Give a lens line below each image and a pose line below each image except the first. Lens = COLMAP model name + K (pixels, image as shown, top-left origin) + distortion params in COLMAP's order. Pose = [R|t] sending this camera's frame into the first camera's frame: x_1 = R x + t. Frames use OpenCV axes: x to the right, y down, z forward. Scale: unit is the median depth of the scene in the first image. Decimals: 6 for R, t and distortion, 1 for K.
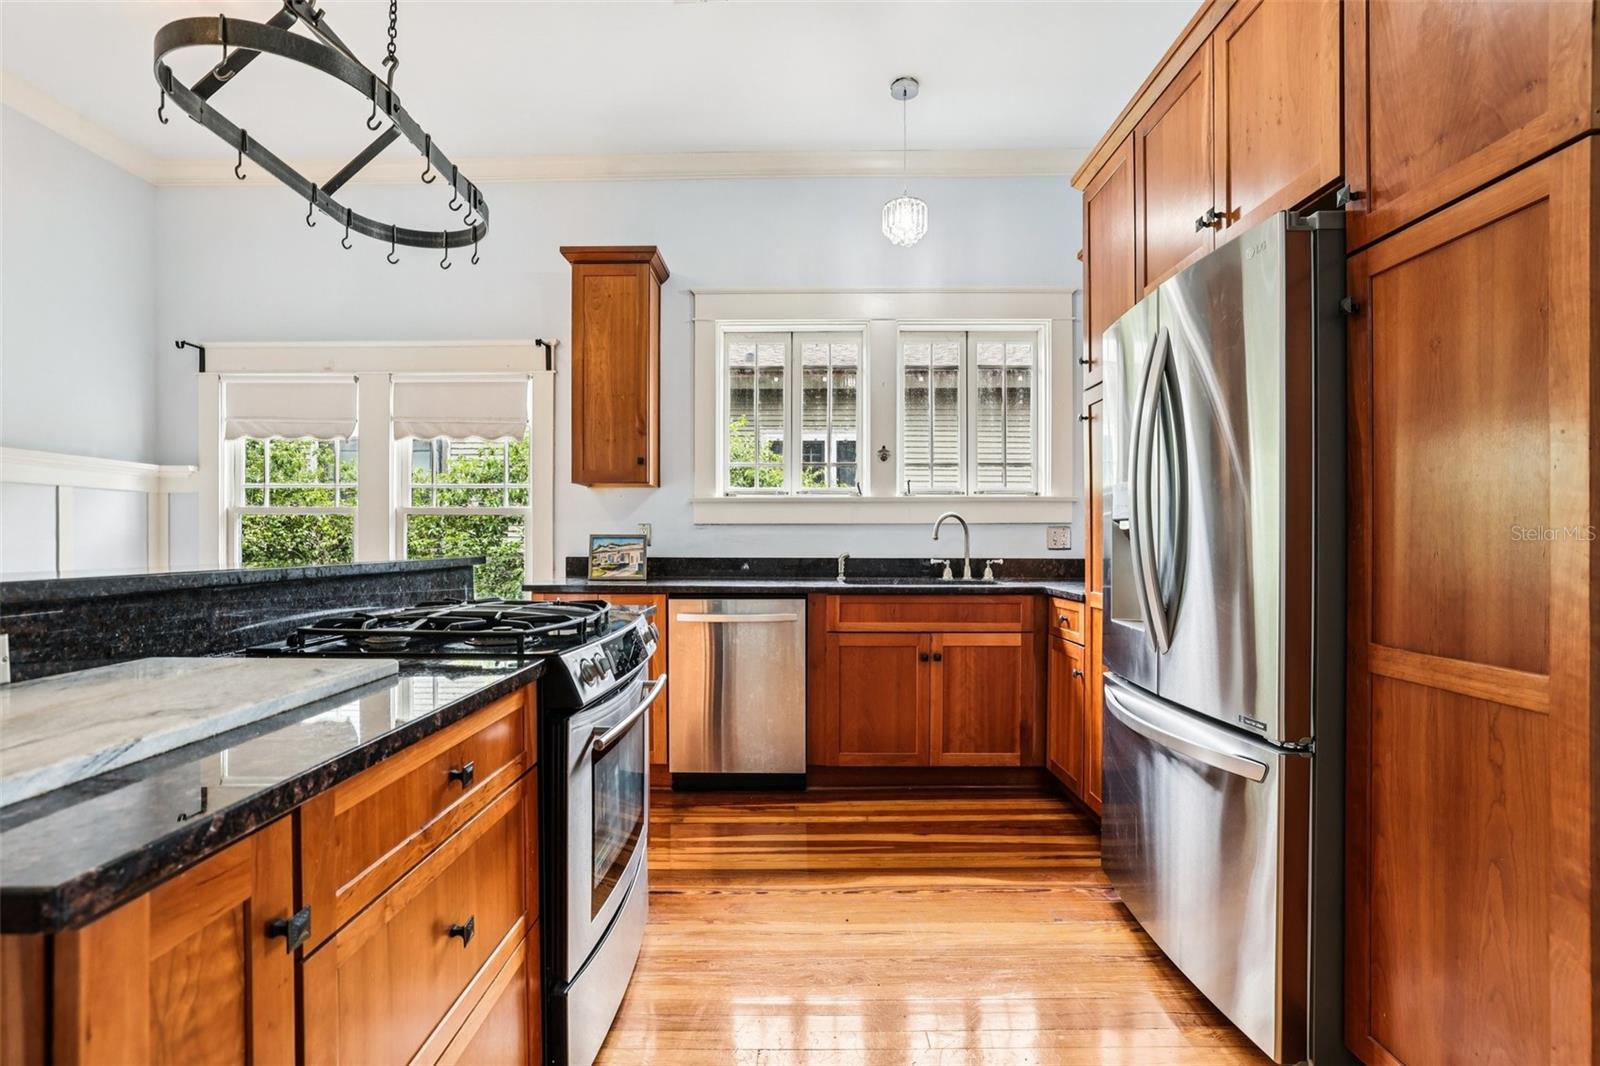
lens RADIAL K [[749.6, 0, 795.1], [0, 749.6, 533.4], [0, 0, 1]] dist [-0.048382, 0.023520]
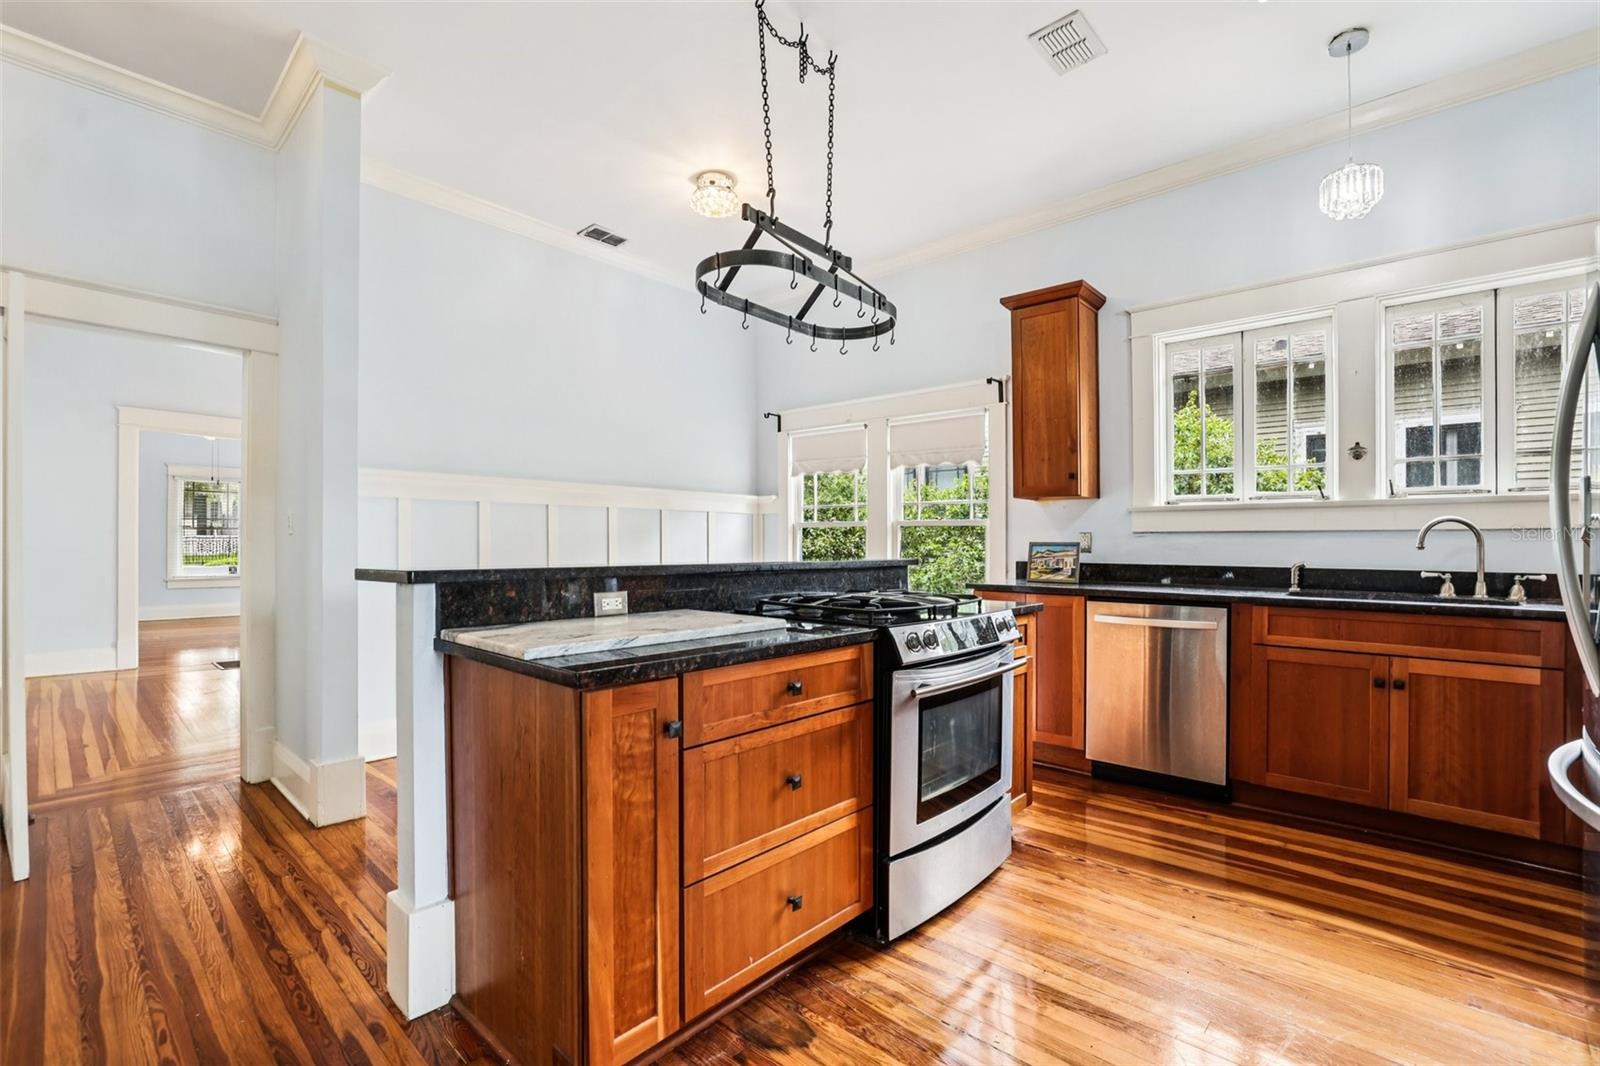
lens RADIAL K [[709.8, 0, 788.8], [0, 709.8, 537.0], [0, 0, 1]] dist [-0.050081, 0.019514]
pose [[0.743189, -0.002867, -0.669075, 0.198700], [0.000587, 0.999993, -0.003633, -0.002914], [0.669081, 0.002308, 0.743186, -0.064465]]
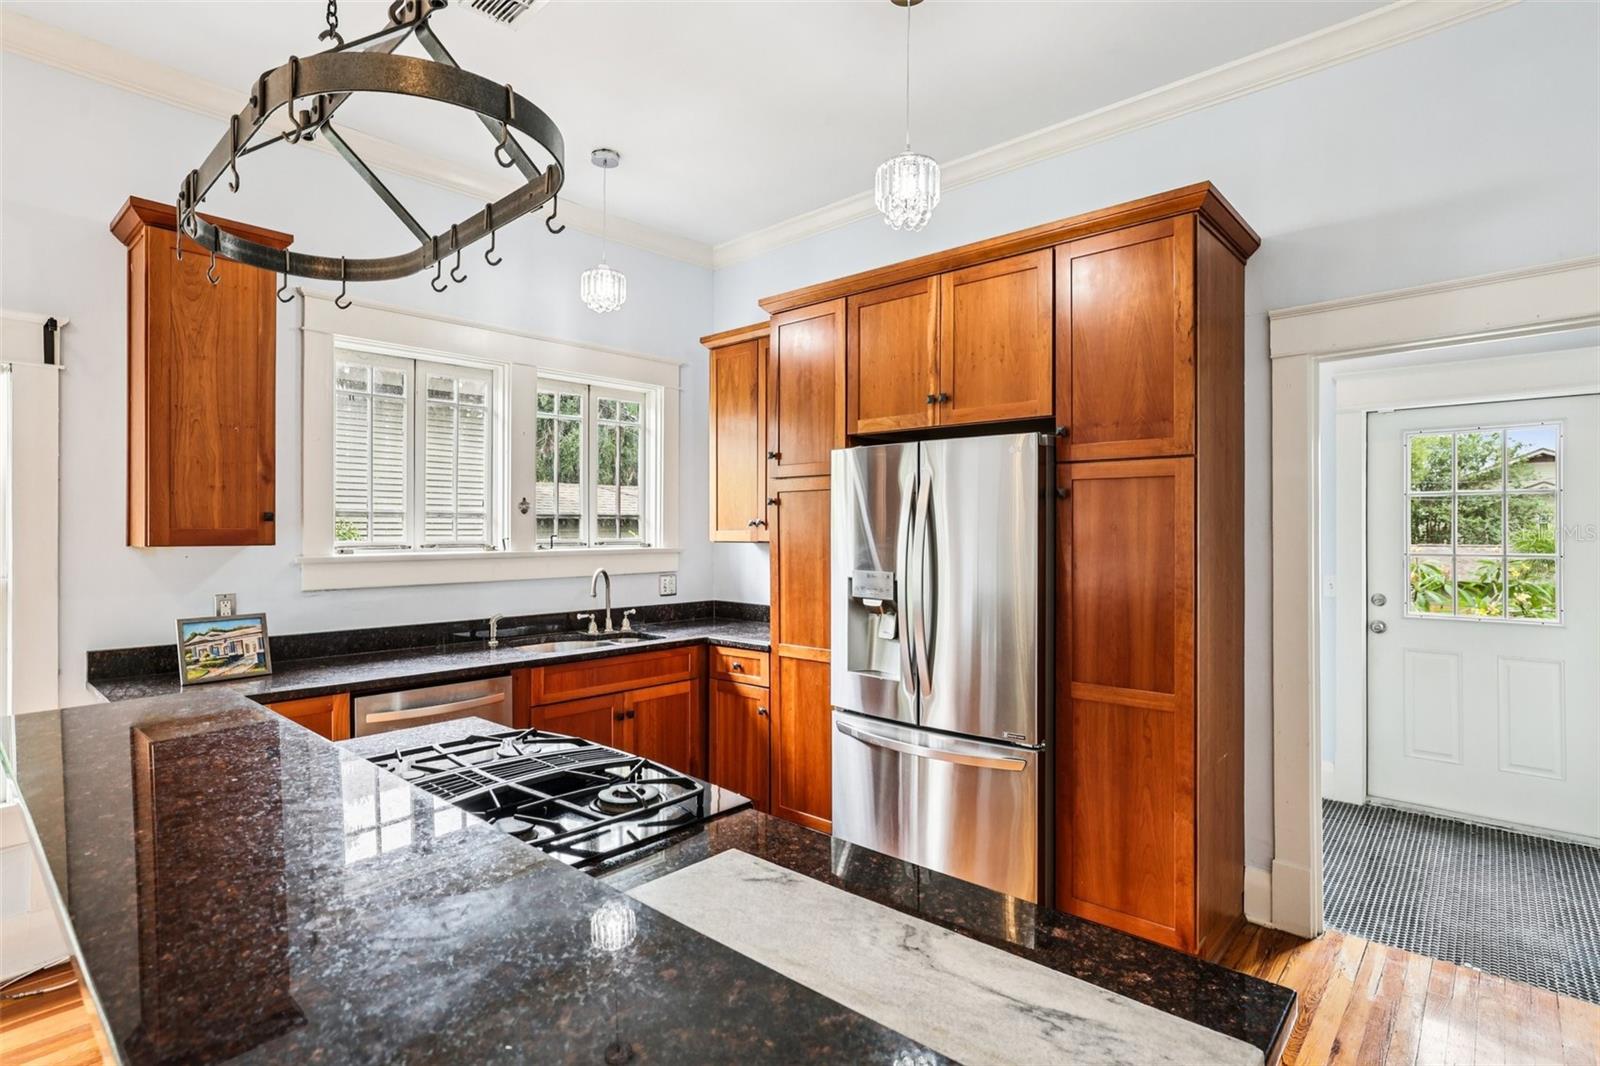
lens RADIAL K [[797.2, 0, 788.2], [0, 797.2, 526.1], [0, 0, 1]] dist [-0.035378, 0.018312]
pose [[0.668947, 0.003161, 0.743303, -0.488814], [-0.005094, 0.999987, 0.000332, -0.099335], [-0.743292, -0.004008, 0.668955, 0.089738]]
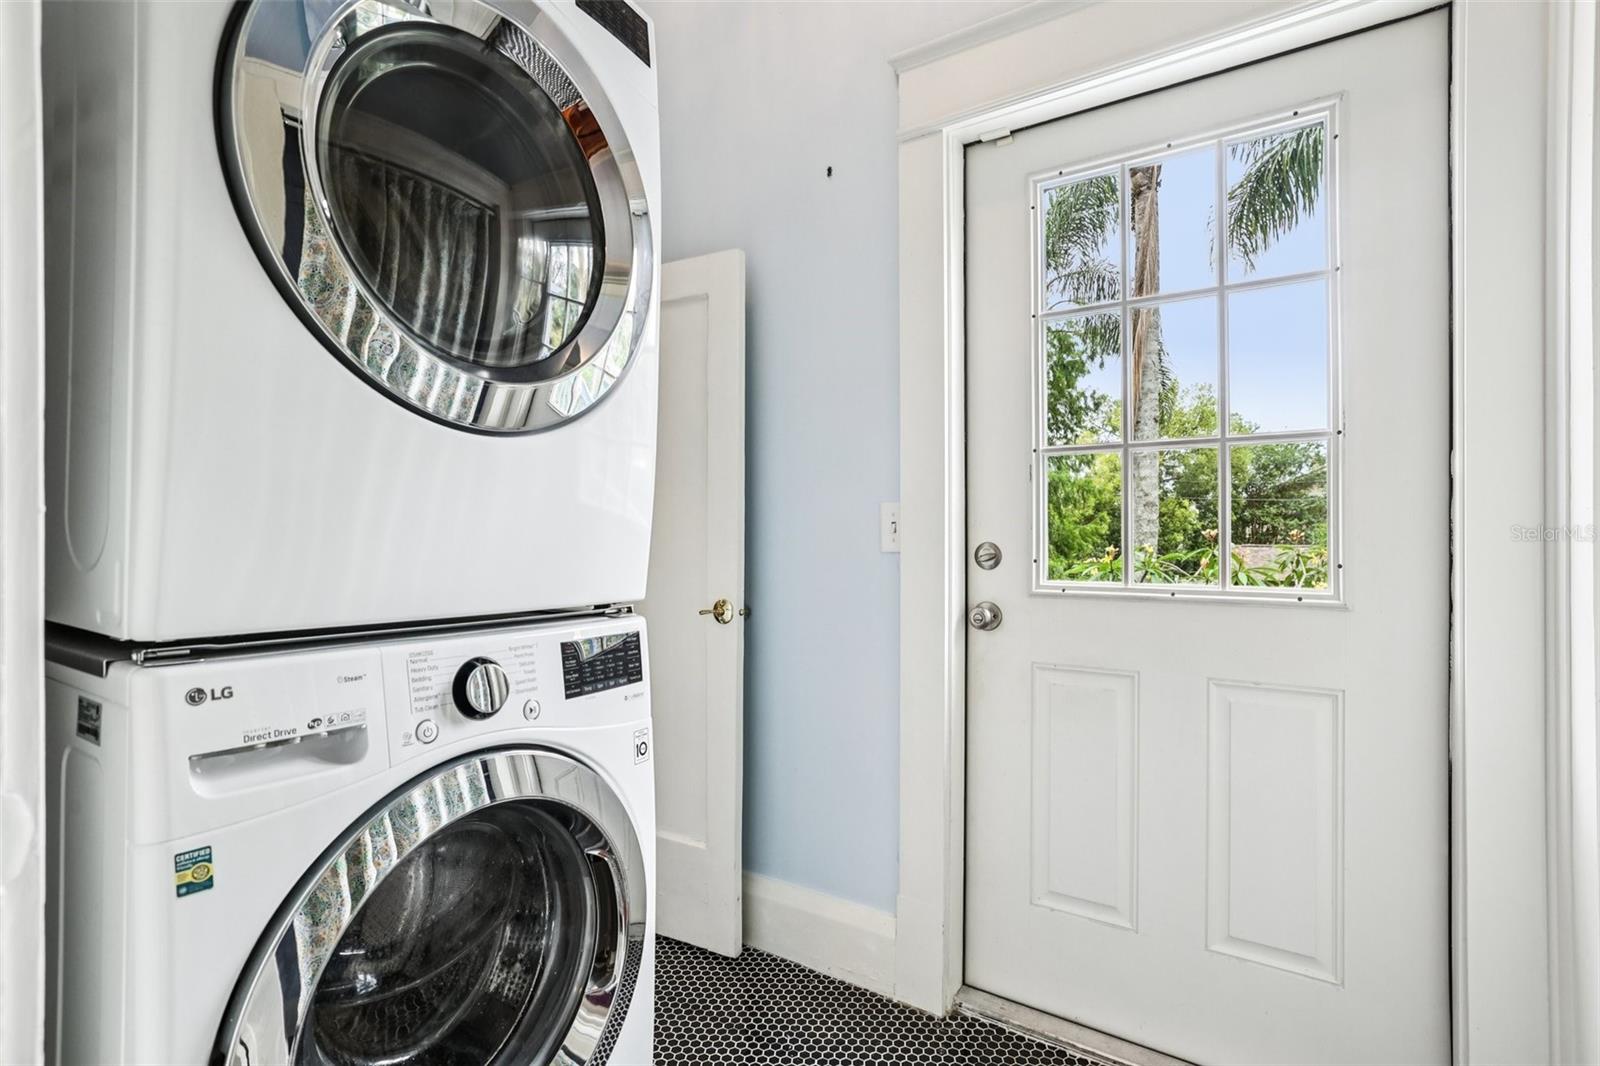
lens RADIAL K [[797.2, 0, 788.2], [0, 797.2, 526.1], [0, 0, 1]] dist [-0.035378, 0.018312]
pose [[0.554556, 0.011883, 0.832062, 0.530213], [-0.007297, 0.999929, -0.009416, -0.000422], [-0.832115, -0.000850, 0.554603, 0.028253]]
